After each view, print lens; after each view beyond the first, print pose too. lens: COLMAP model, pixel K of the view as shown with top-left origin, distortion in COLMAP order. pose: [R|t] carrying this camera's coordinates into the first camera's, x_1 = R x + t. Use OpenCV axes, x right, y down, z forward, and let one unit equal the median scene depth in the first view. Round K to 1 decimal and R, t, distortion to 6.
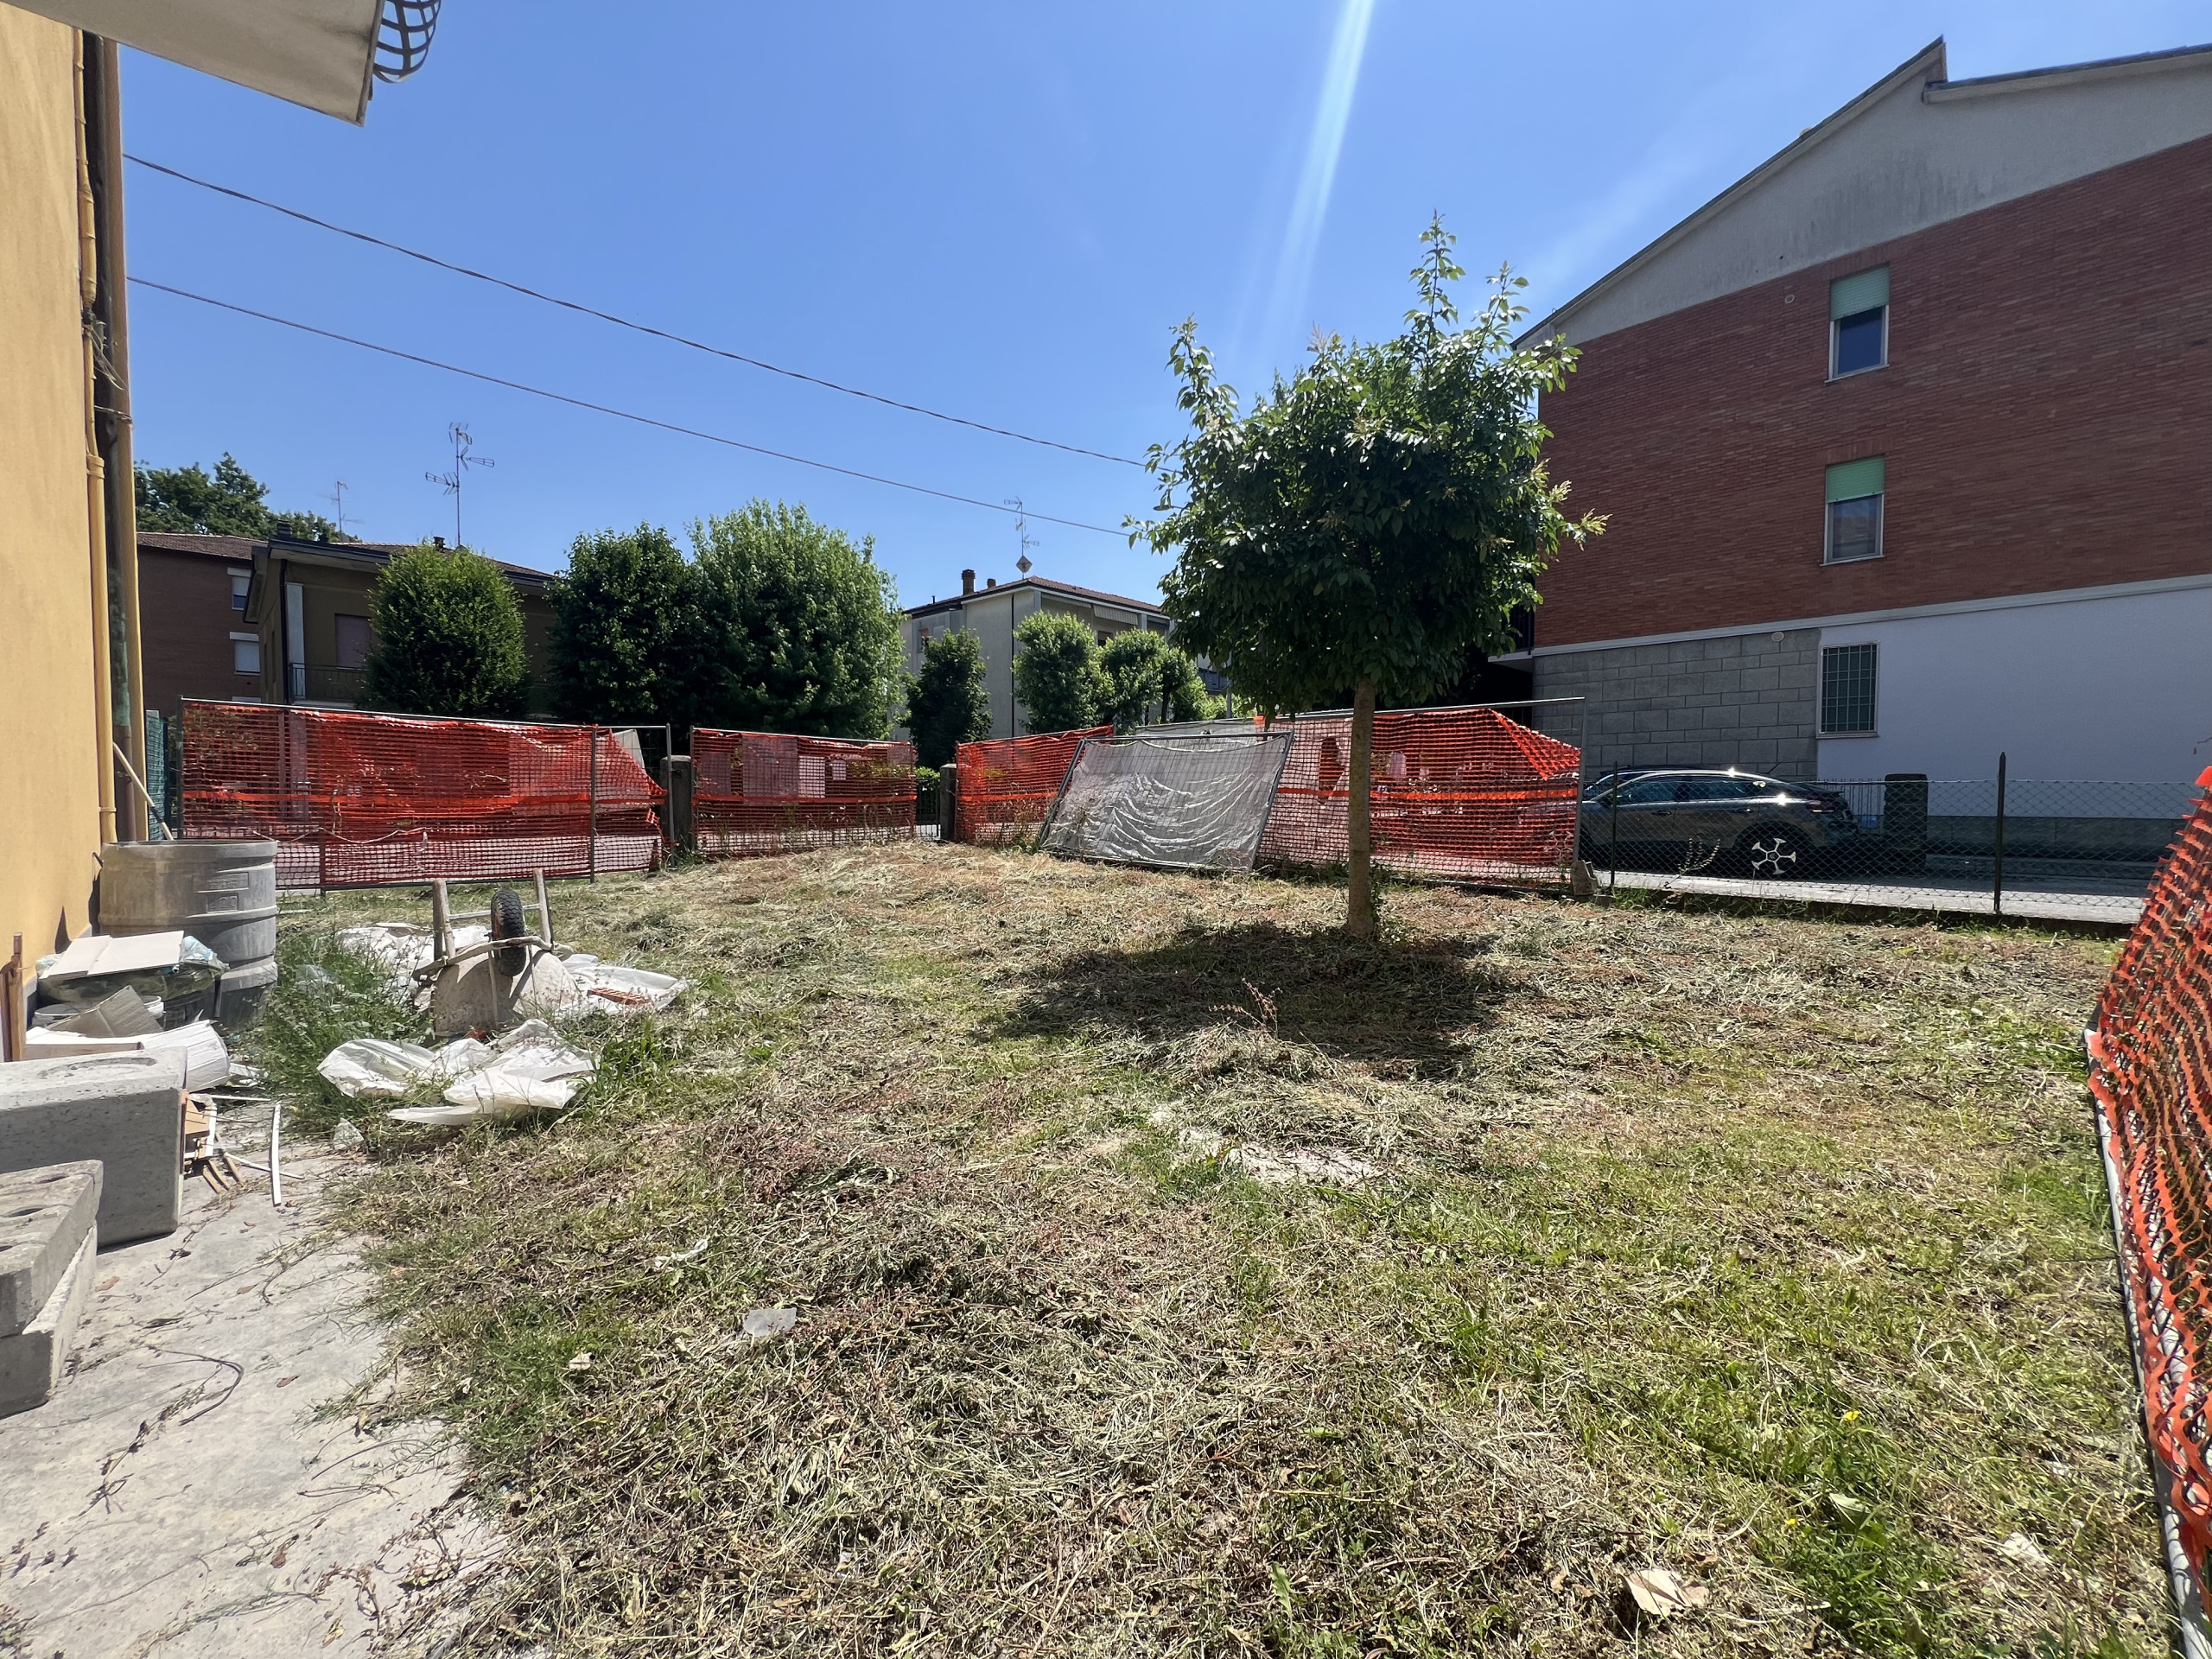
lens RADIAL K [[887.0, 0, 1107.5], [0, 887.0, 831.4], [0, 0, 1]] dist [-0.001632, 0.000079]
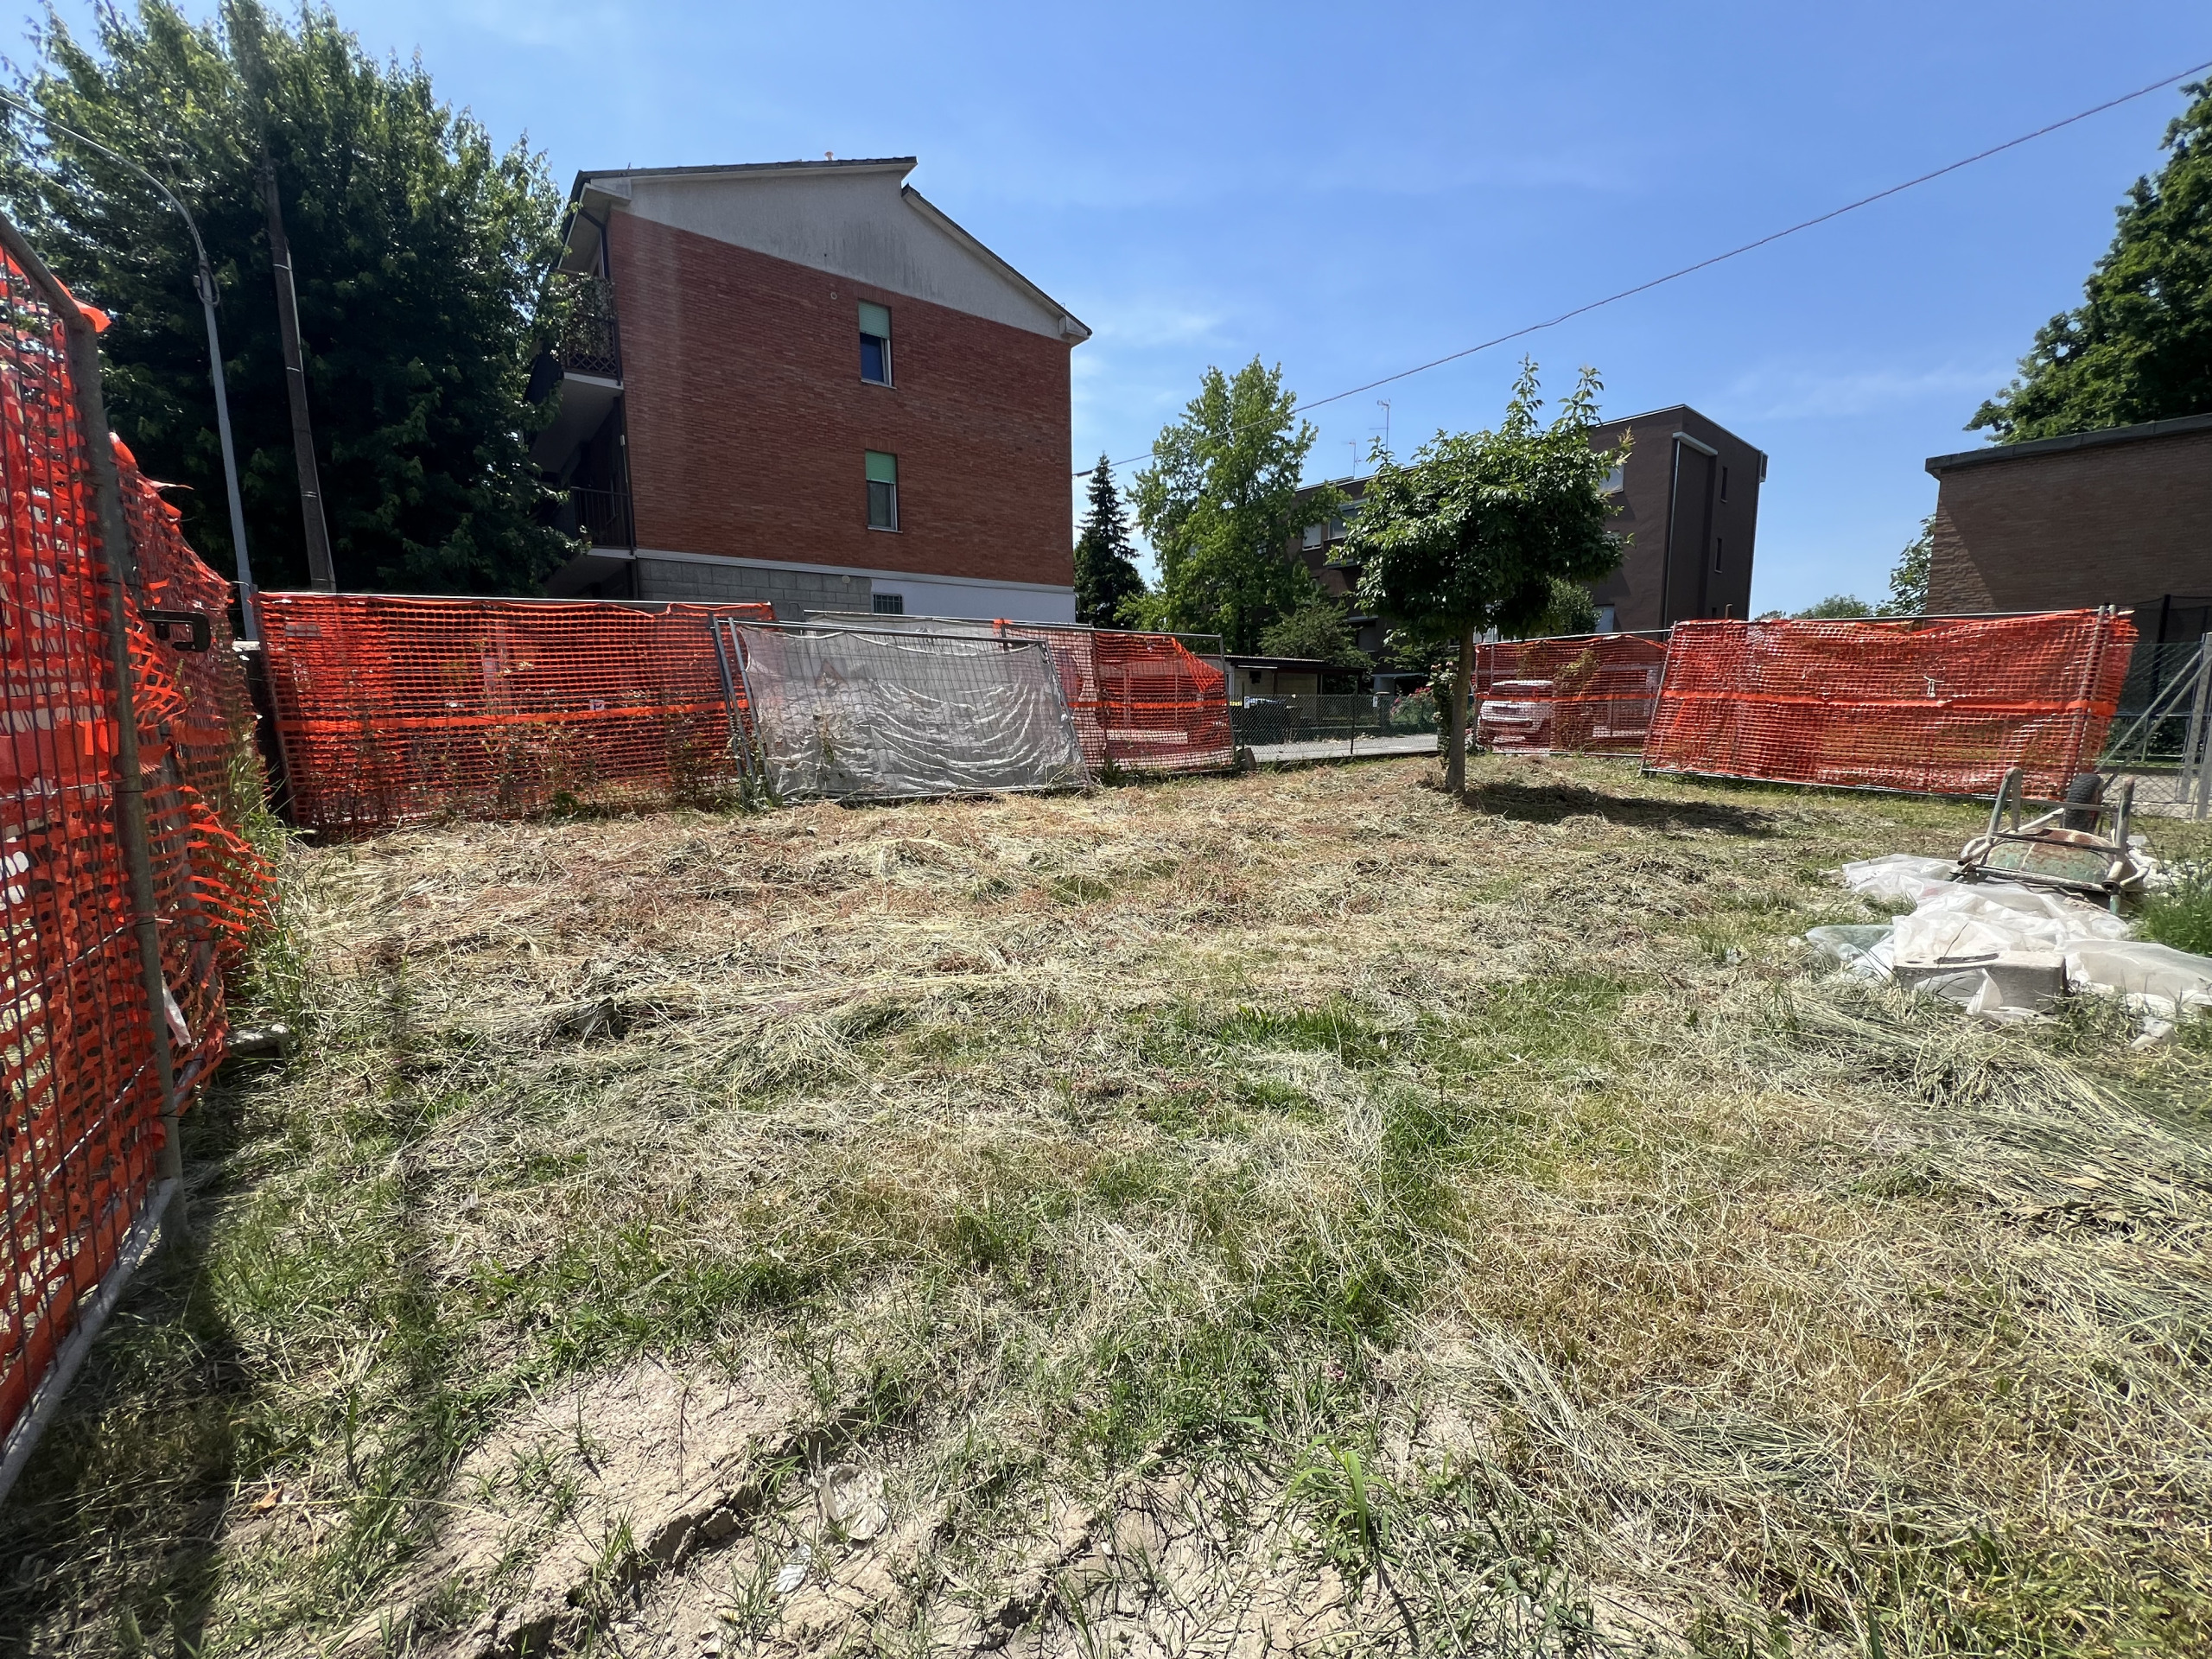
lens RADIAL K [[887.0, 0, 1104.8], [0, 887.0, 823.5], [0, 0, 1]] dist [-0.001632, 0.000079]
pose [[0.118742, -0.135234, 0.983673, -0.512047], [0.054005, 0.990095, 0.129598, -0.024411], [-0.991455, 0.037734, 0.124869, 0.543775]]
